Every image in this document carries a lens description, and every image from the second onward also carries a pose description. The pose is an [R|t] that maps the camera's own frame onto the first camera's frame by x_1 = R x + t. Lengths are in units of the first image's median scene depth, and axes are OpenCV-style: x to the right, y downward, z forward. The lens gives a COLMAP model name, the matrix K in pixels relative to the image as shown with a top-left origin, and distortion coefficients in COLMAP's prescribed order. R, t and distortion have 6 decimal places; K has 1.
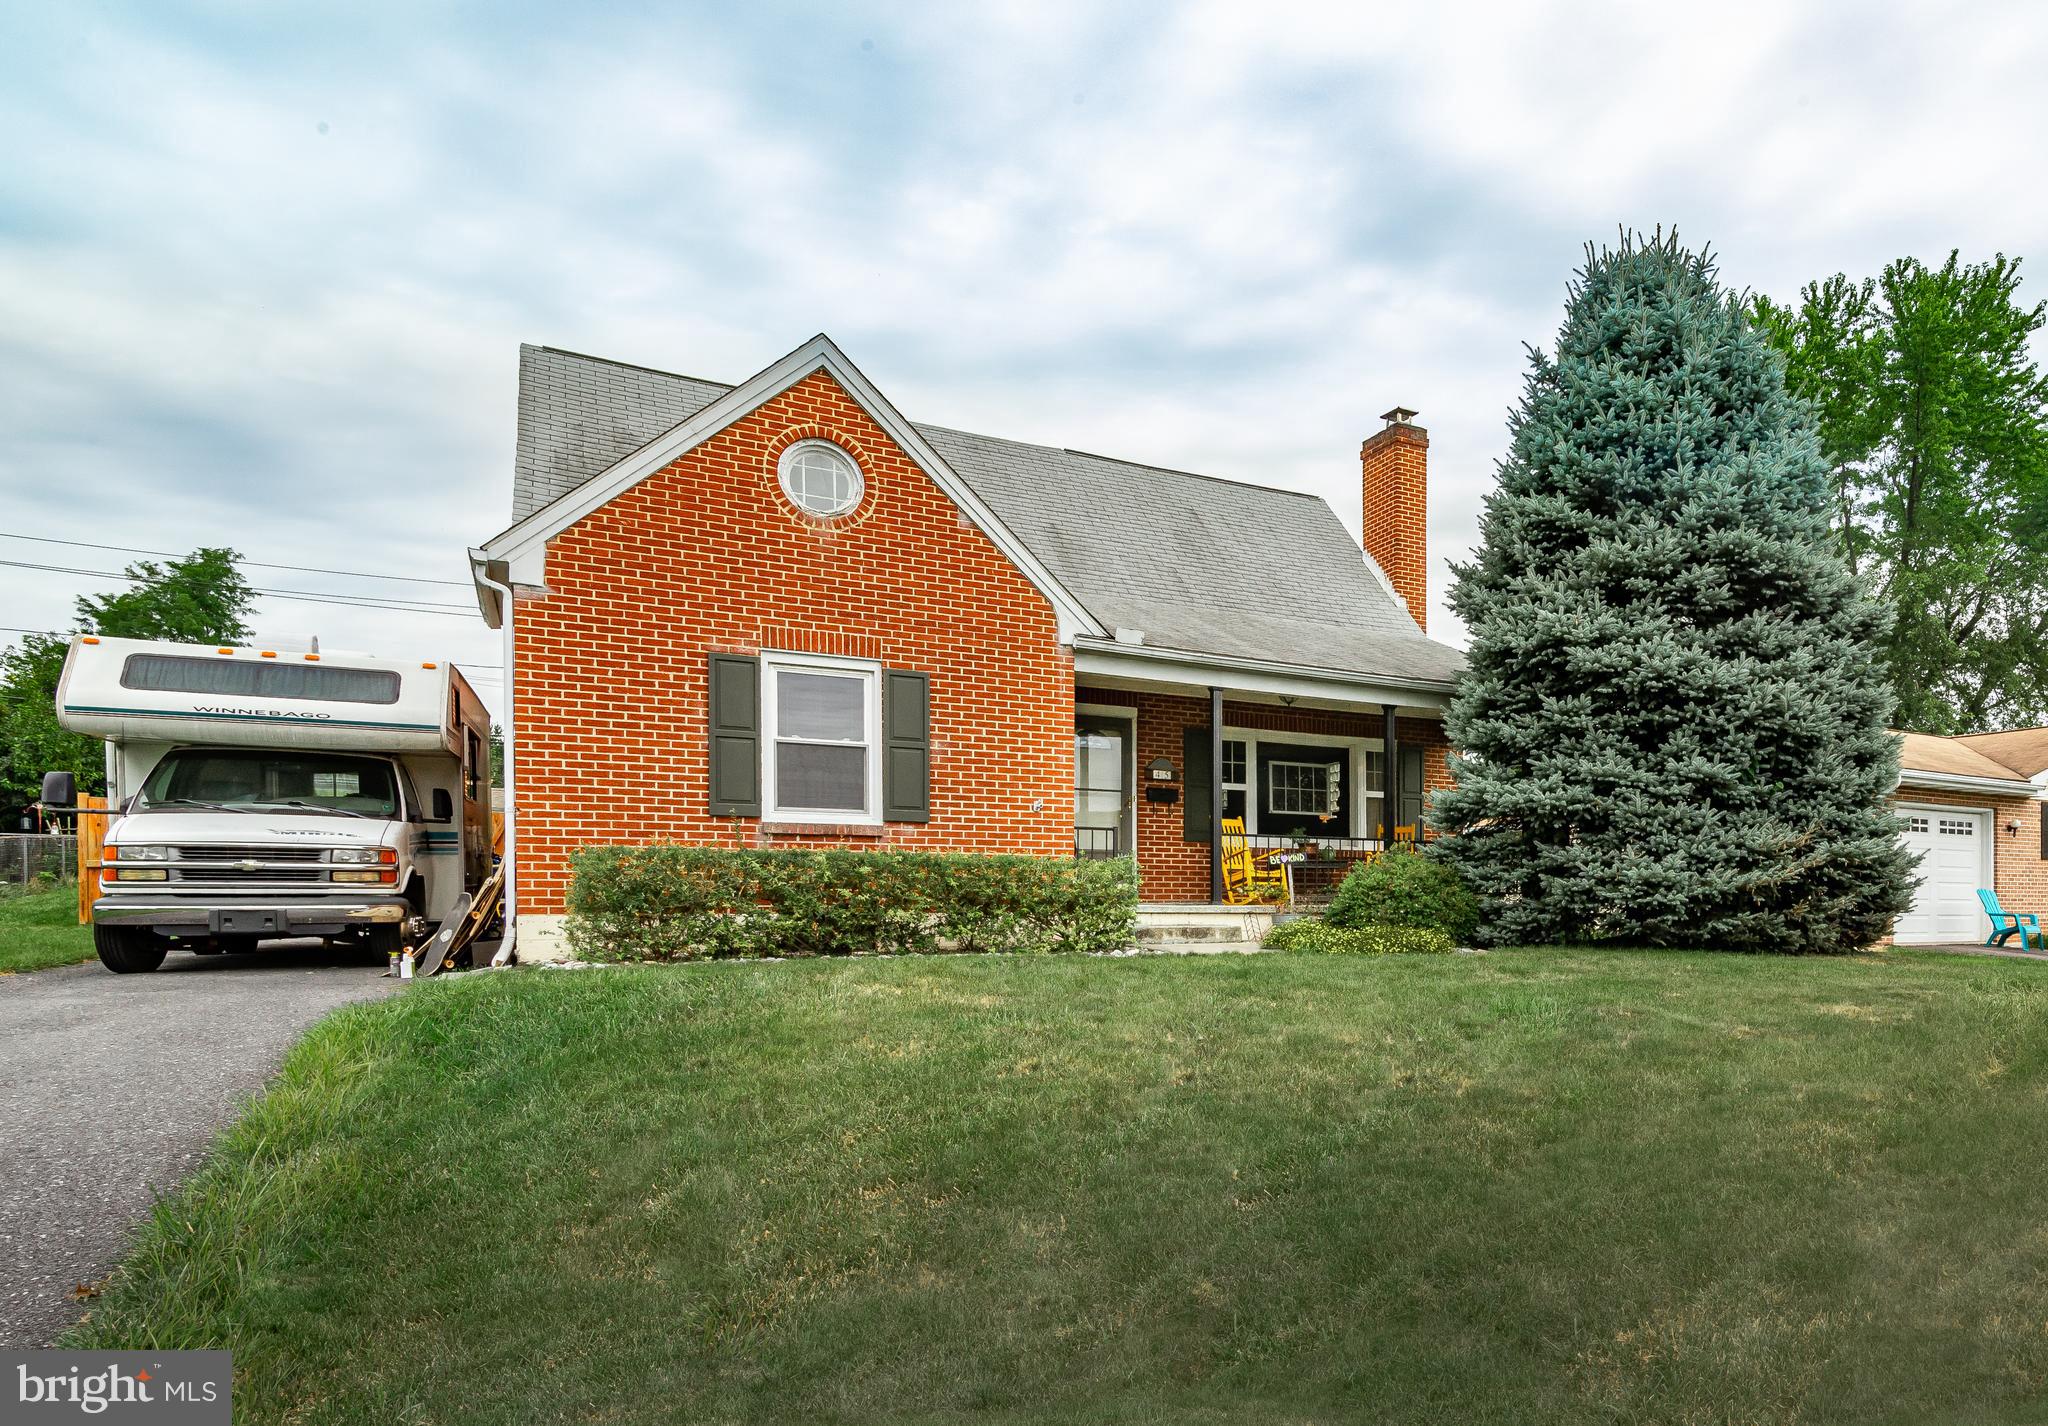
lens RADIAL K [[1001.5, 0, 1023.8], [0, 1001.5, 711.8], [0, 0, 1]] dist [-0.000685, -0.002488]
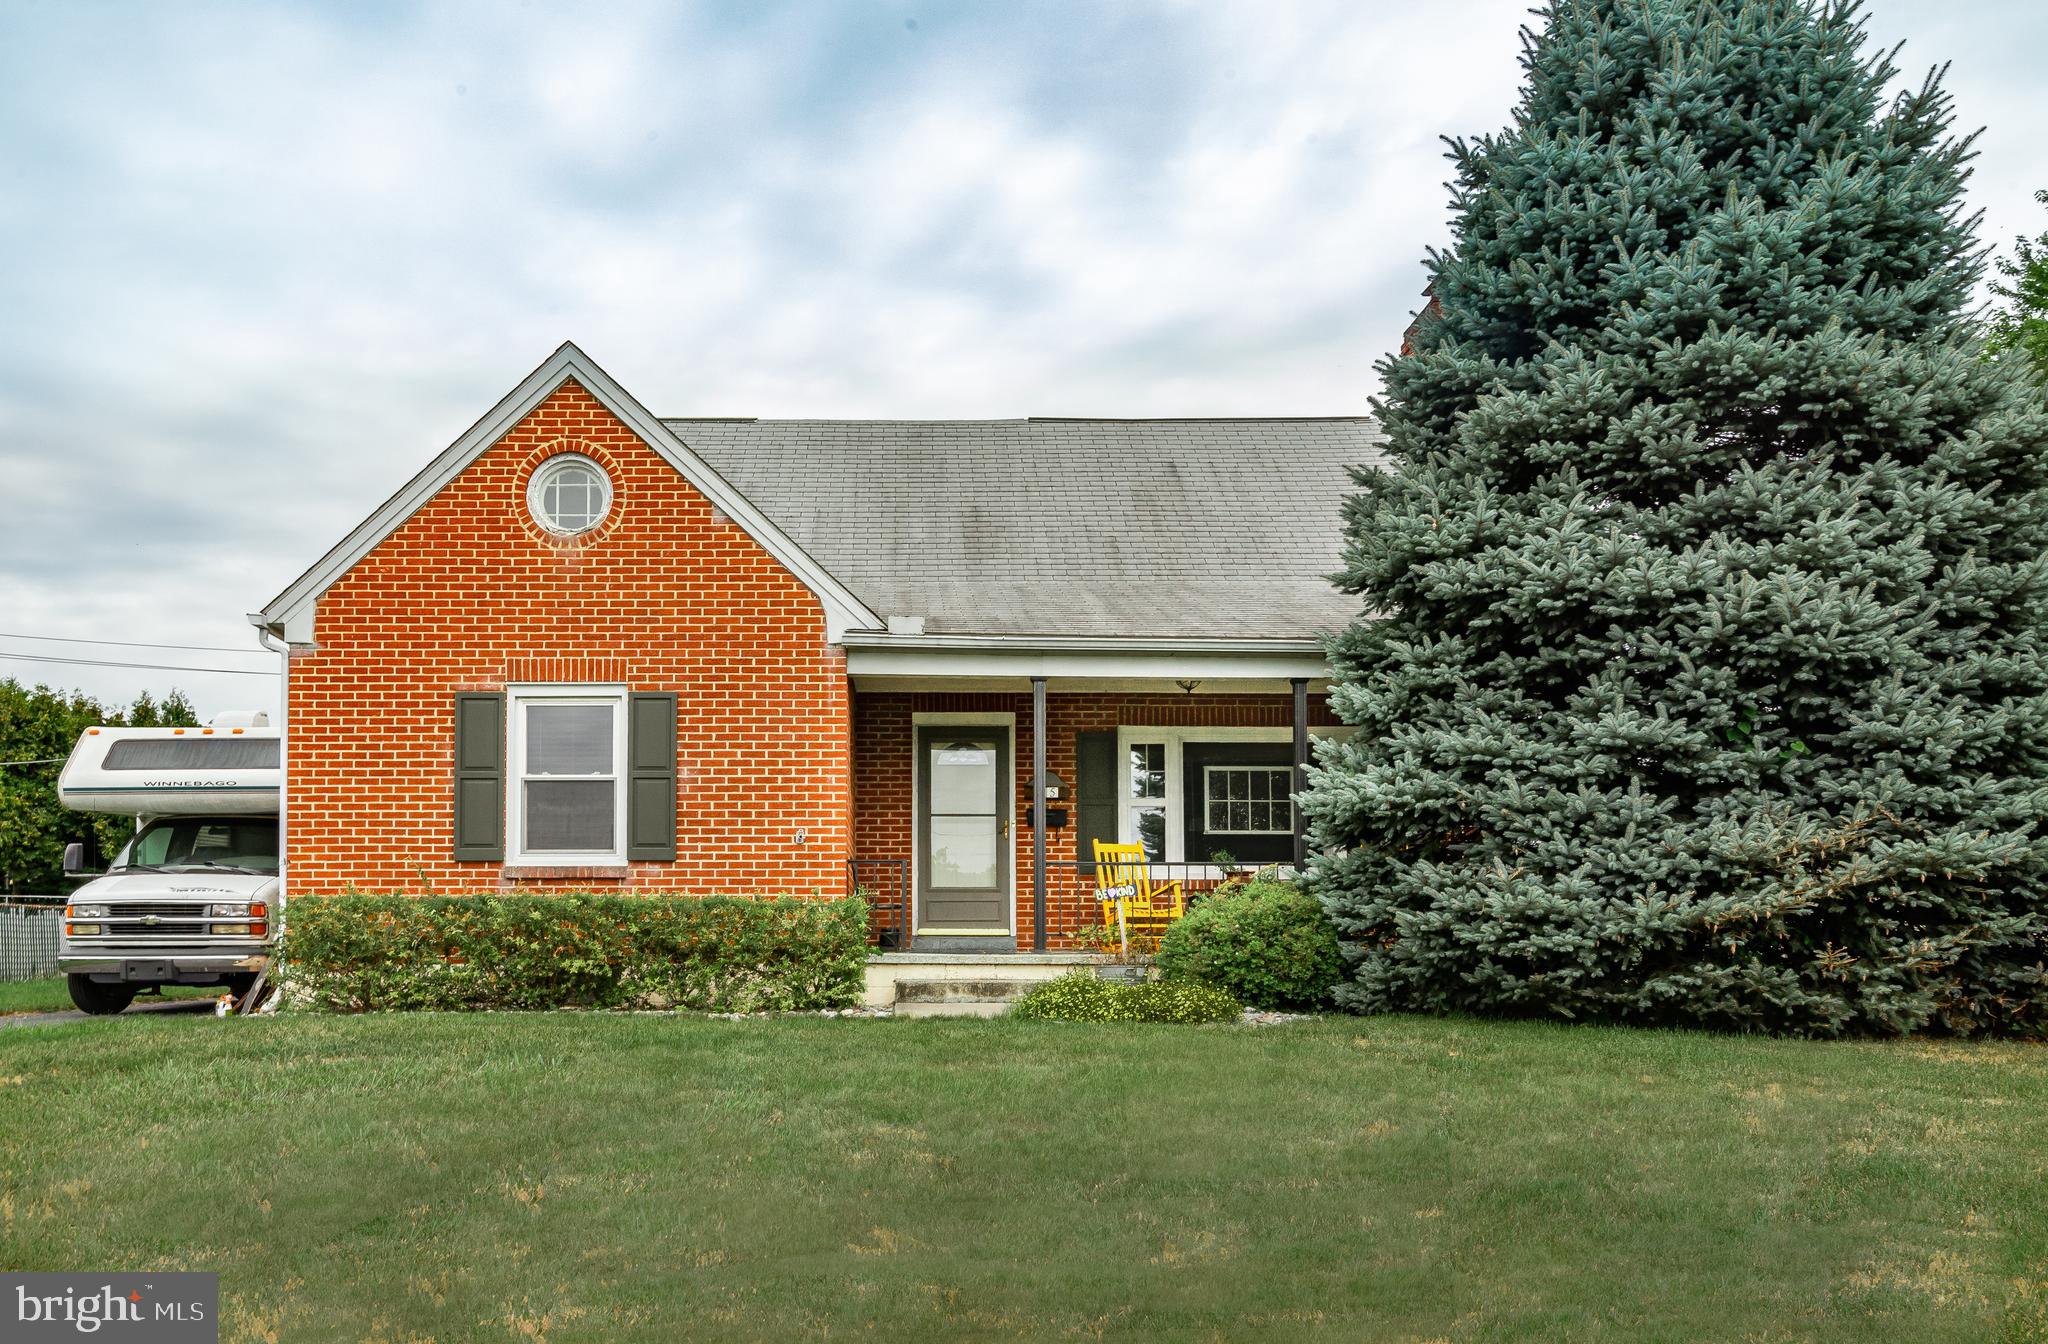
lens RADIAL K [[1095.3, 0, 987.2], [0, 1095.3, 728.7], [0, 0, 1]] dist [0.002691, -0.004435]
pose [[0.921448, -0.080270, -0.380120, 0.541516], [0.073696, 0.996772, -0.031841, 0.045749], [0.381449, 0.001326, 0.924389, 0.214025]]
